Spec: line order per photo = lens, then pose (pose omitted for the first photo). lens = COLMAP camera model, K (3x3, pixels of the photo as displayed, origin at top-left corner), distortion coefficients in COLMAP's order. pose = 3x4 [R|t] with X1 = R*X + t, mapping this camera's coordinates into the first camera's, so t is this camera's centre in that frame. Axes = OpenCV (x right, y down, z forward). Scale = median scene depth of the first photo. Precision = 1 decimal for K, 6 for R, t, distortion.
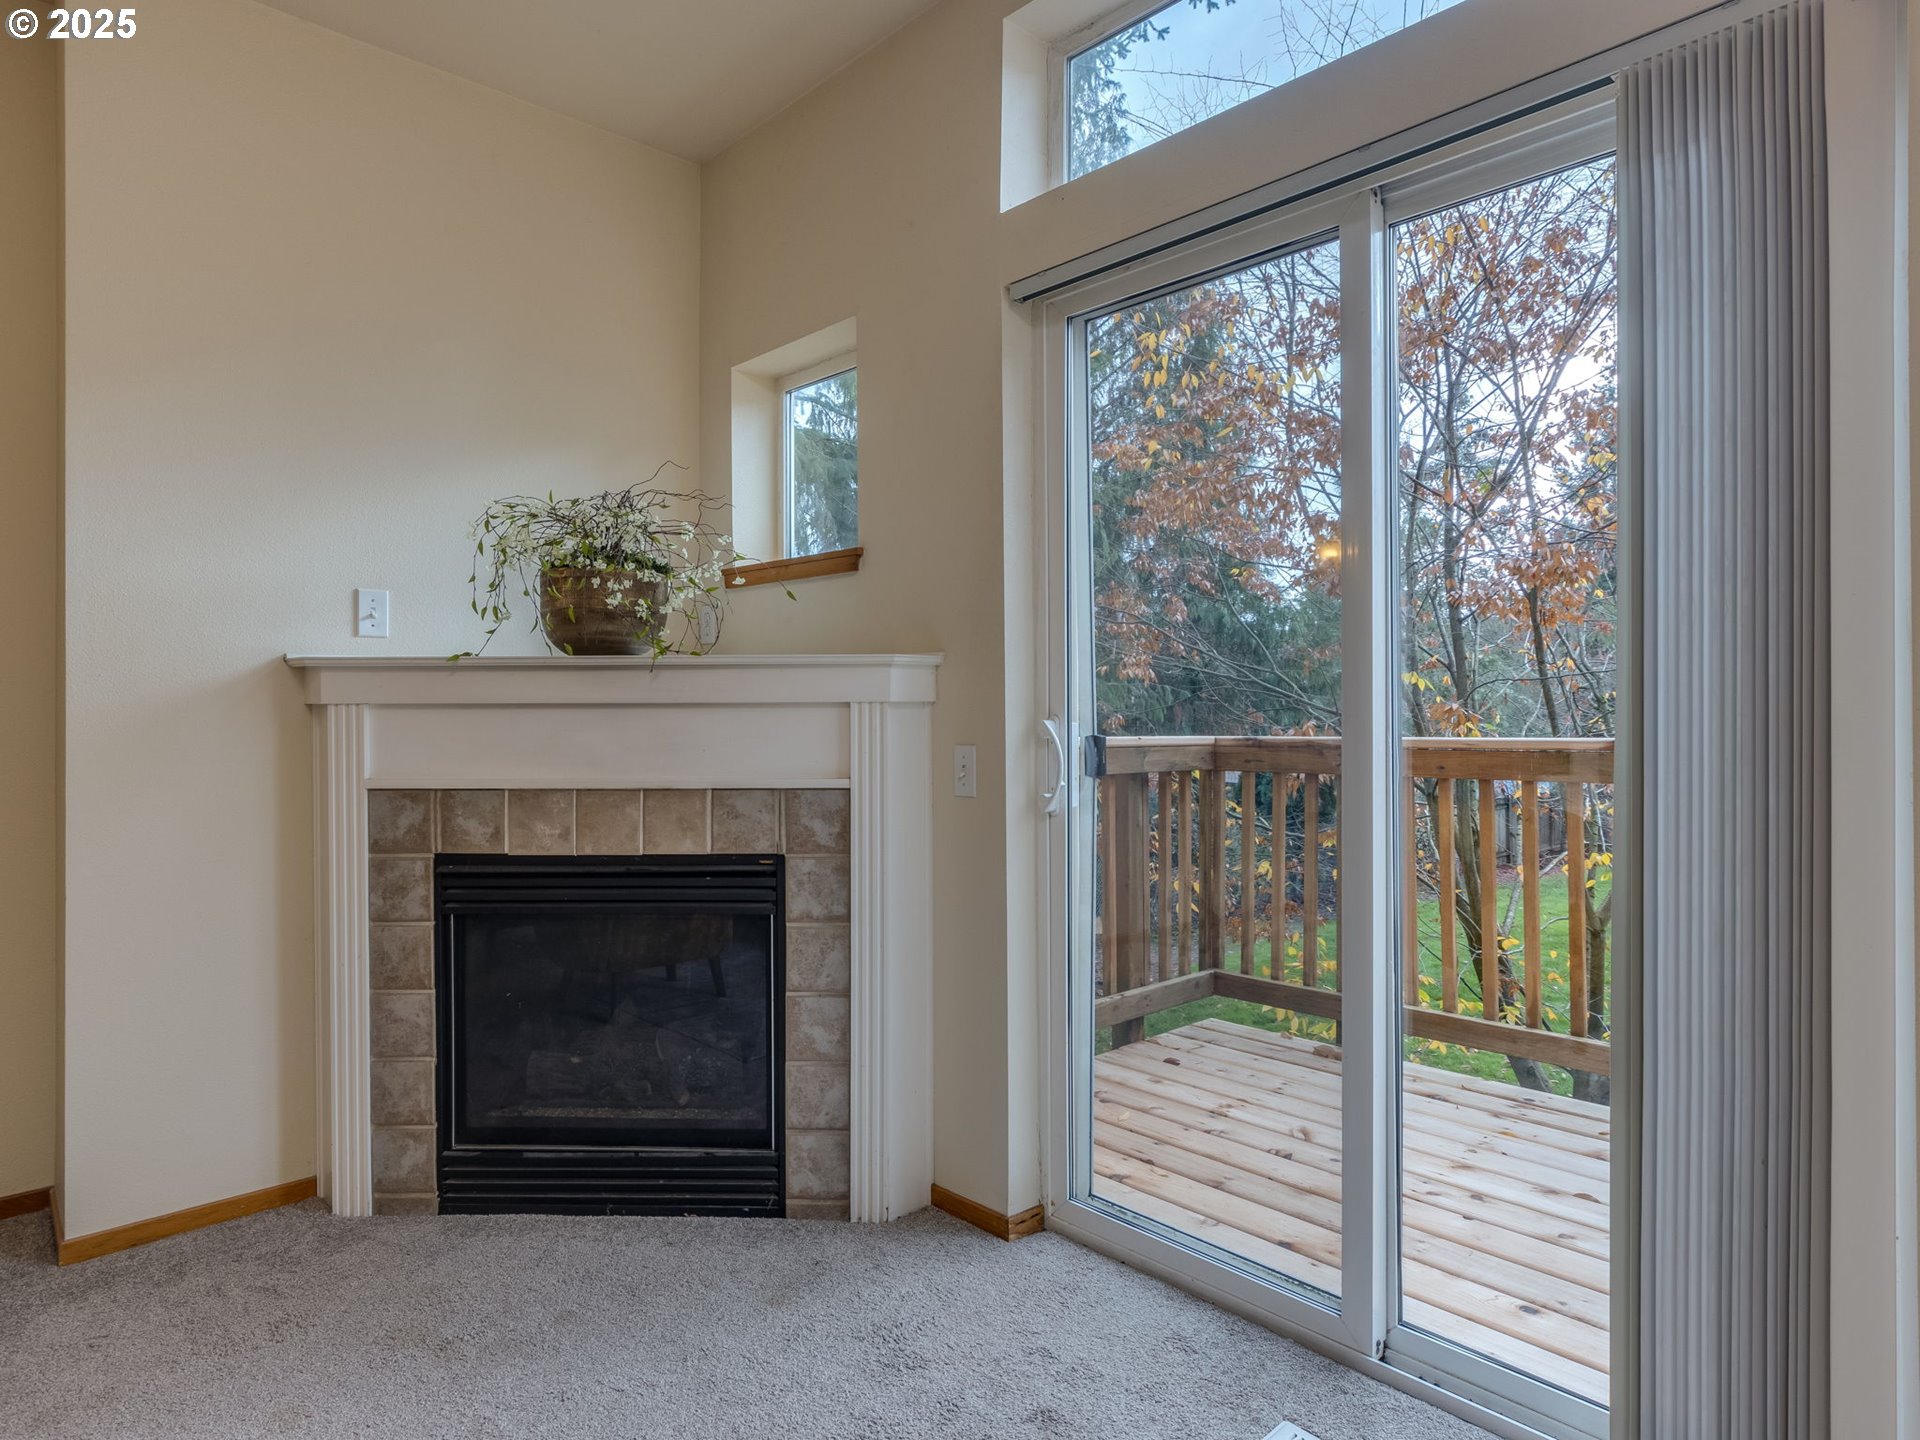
lens RADIAL K [[1033.3, 0, 965.7], [0, 1033.3, 708.9], [0, 0, 1]] dist [-0.000164, -0.000068]
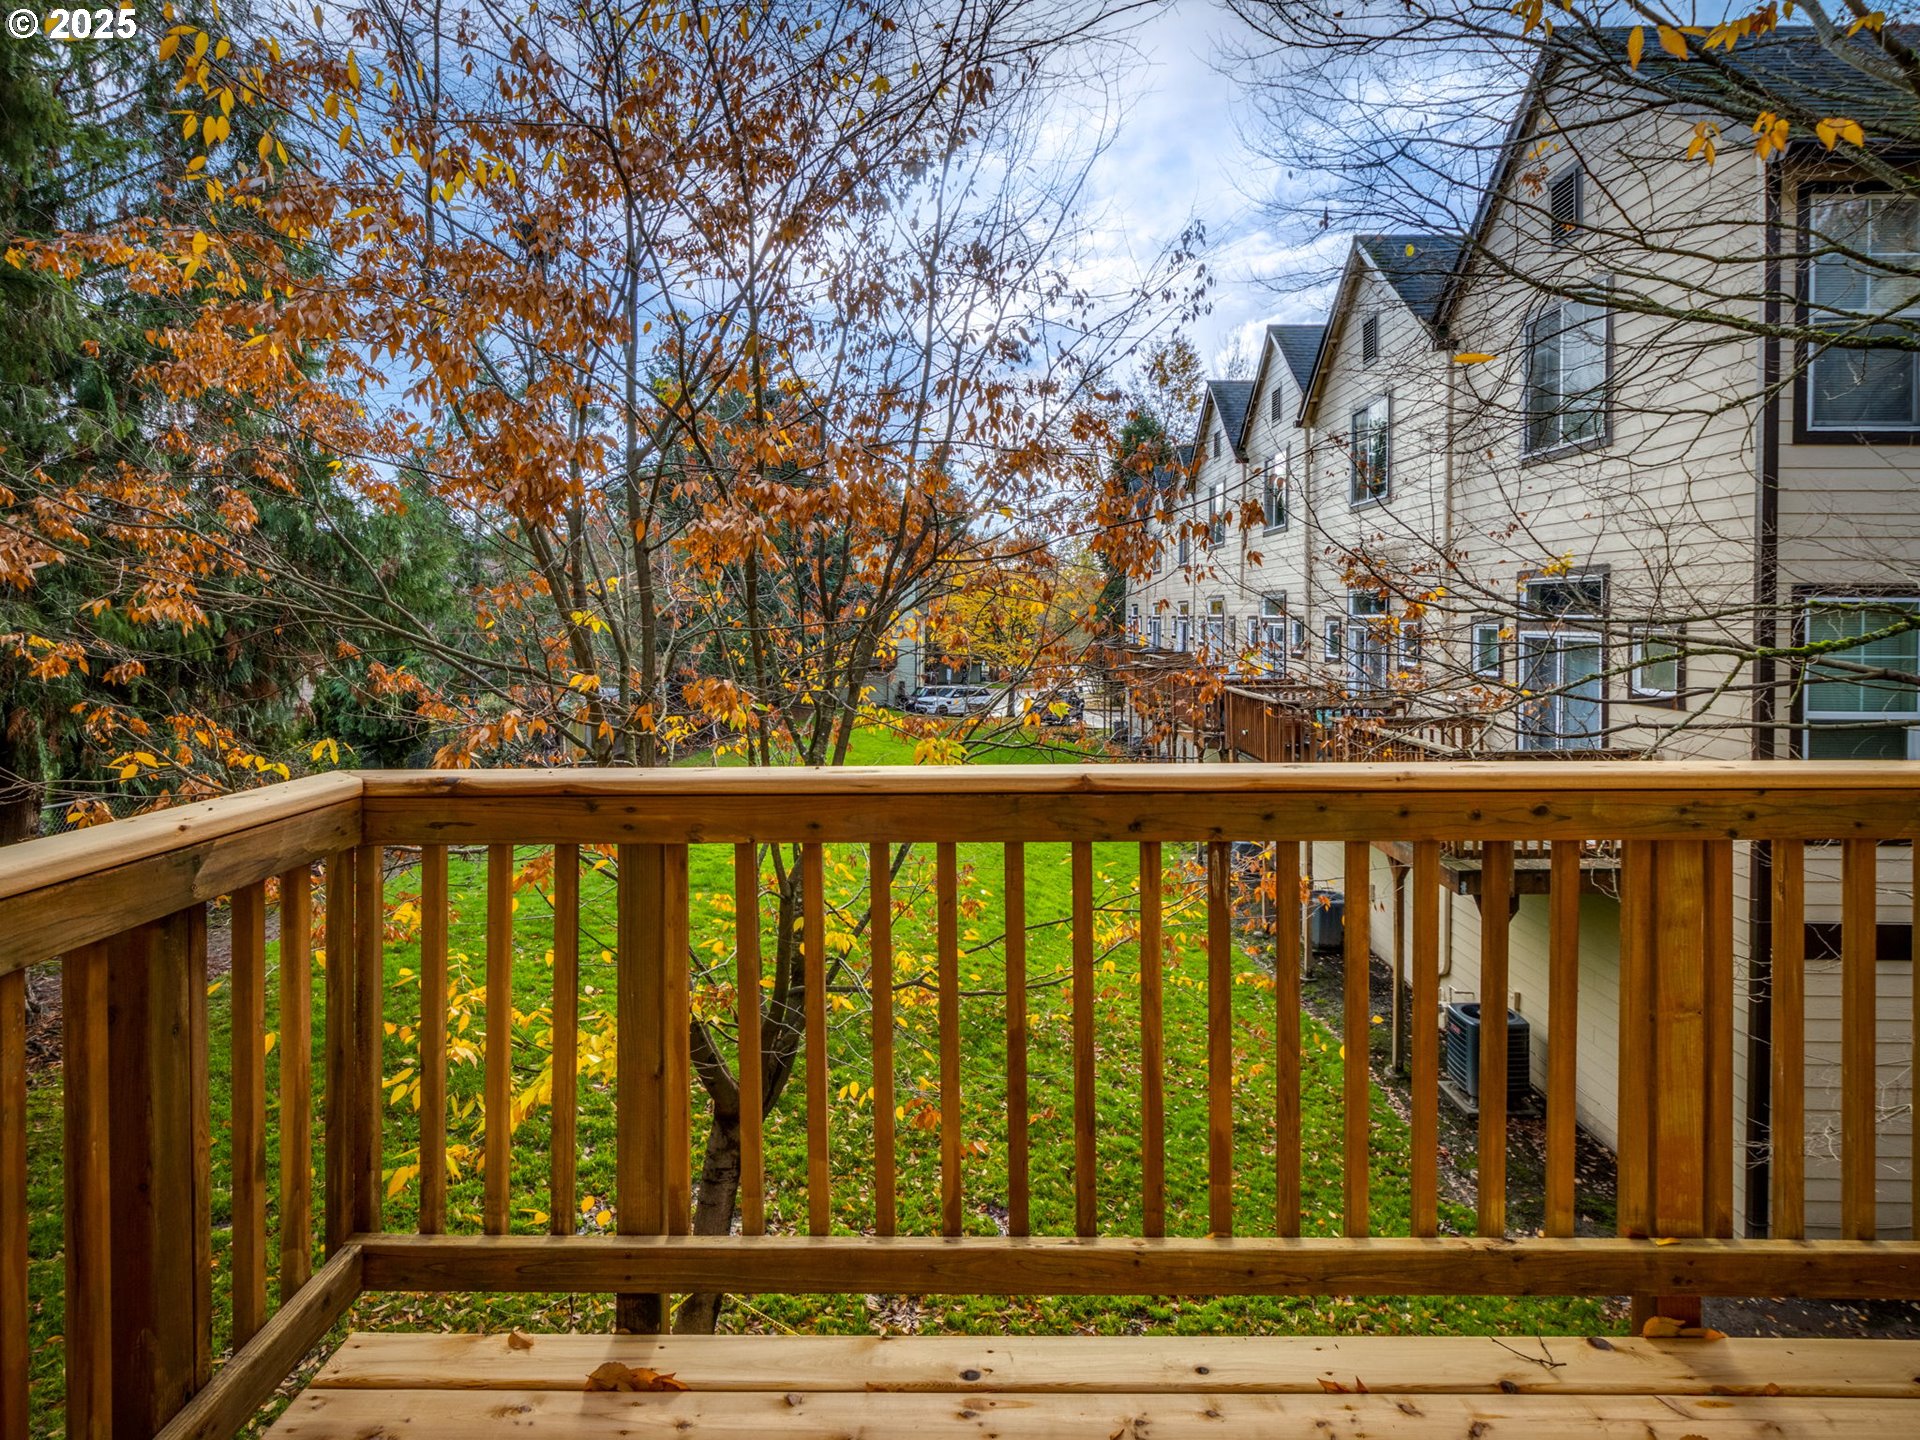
lens RADIAL K [[1045.9, 0, 959.1], [0, 1045.9, 629.1], [0, 0, 1]] dist [-0.000641, 0.000127]
pose [[0.687435, -0.002252, 0.726243, 0.033709], [0.000796, 0.999997, 0.002347, -0.022474], [-0.726246, -0.001035, 0.687434, 0.208073]]
